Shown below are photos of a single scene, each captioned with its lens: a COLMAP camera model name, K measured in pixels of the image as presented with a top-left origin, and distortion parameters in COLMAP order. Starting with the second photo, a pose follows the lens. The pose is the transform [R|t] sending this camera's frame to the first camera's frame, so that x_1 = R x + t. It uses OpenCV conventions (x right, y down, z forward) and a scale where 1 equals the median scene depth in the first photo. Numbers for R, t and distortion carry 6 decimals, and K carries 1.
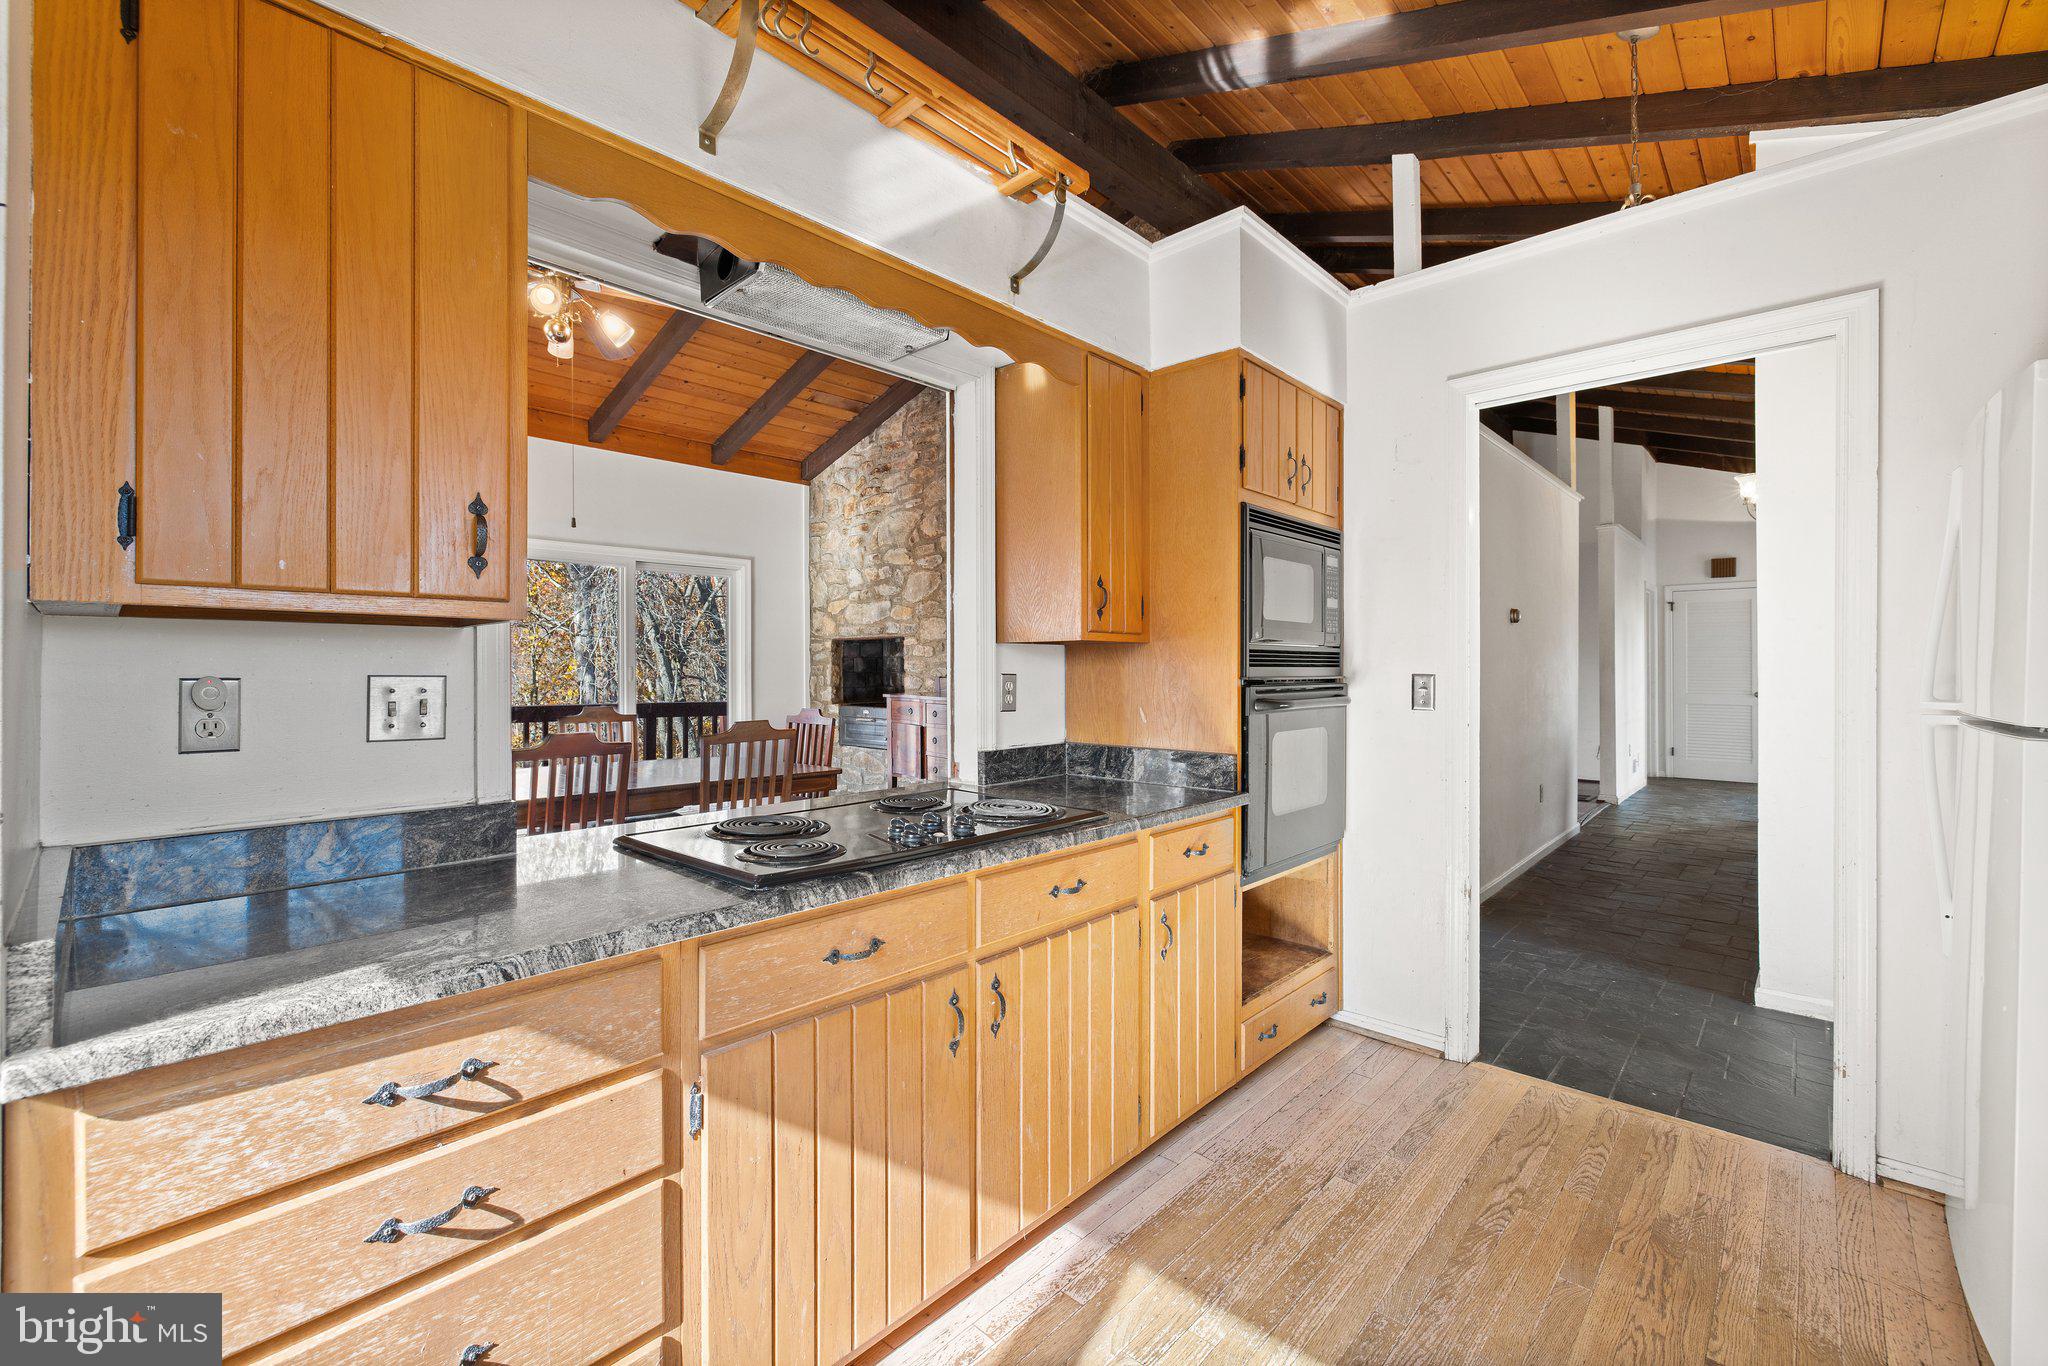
lens RADIAL K [[860.5, 0, 1019.5], [0, 860.5, 667.2], [0, 0, 1]] dist [-0.000196, 0.000270]
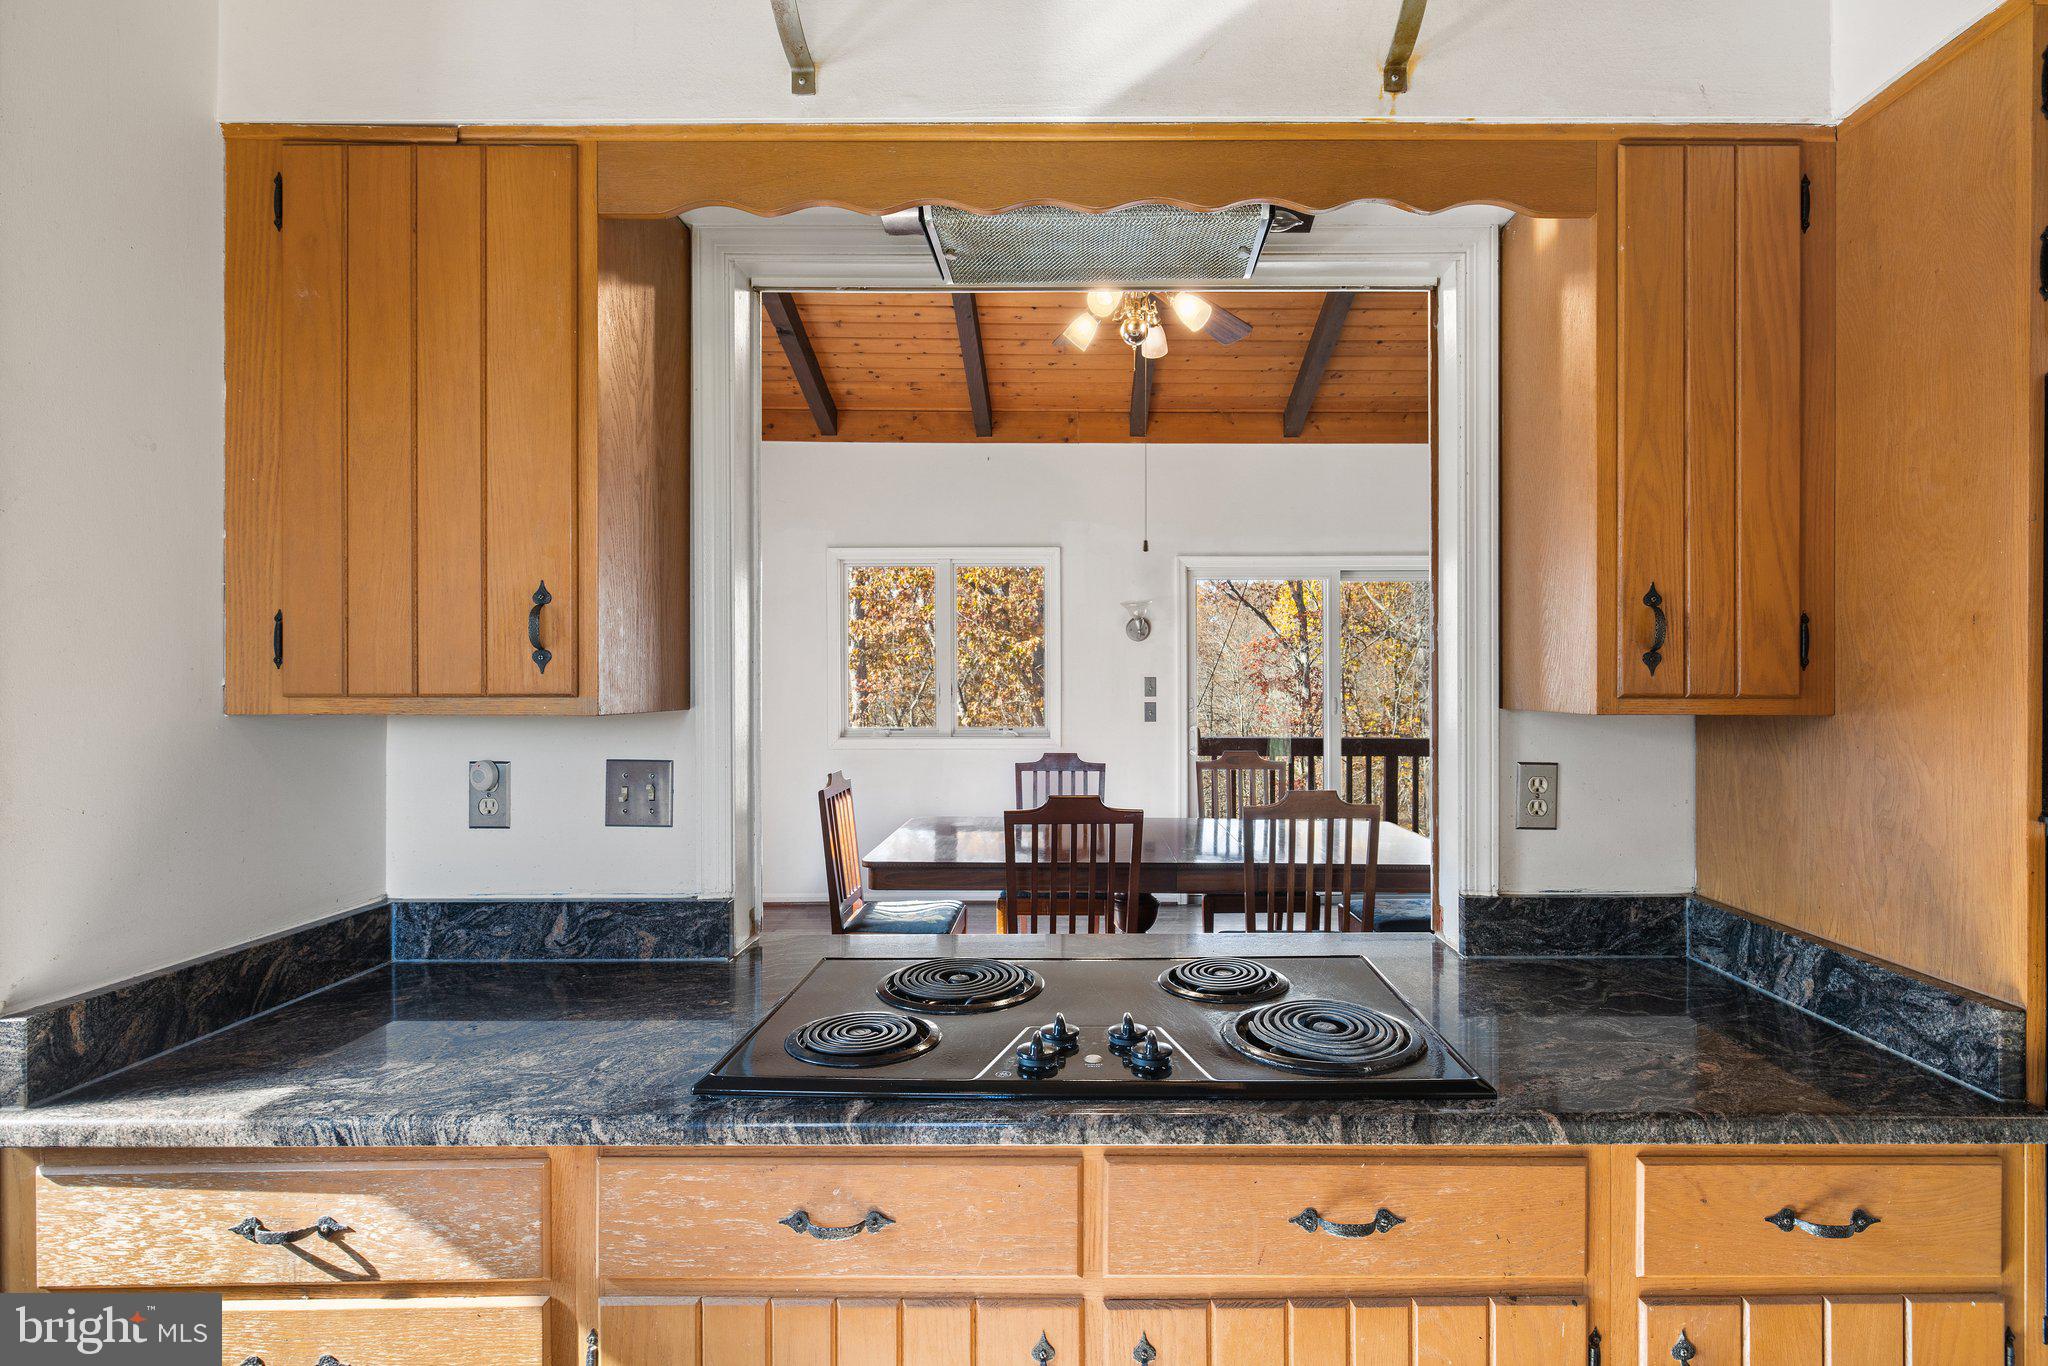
lens RADIAL K [[1036.2, 0, 1026.5], [0, 1036.2, 690.7], [0, 0, 1]] dist [0.000052, 0.000894]
pose [[0.681981, 0.005228, -0.731352, 0.569687], [-0.000395, 0.999977, 0.006780, -0.097859], [0.731370, -0.004335, 0.681967, 0.658241]]
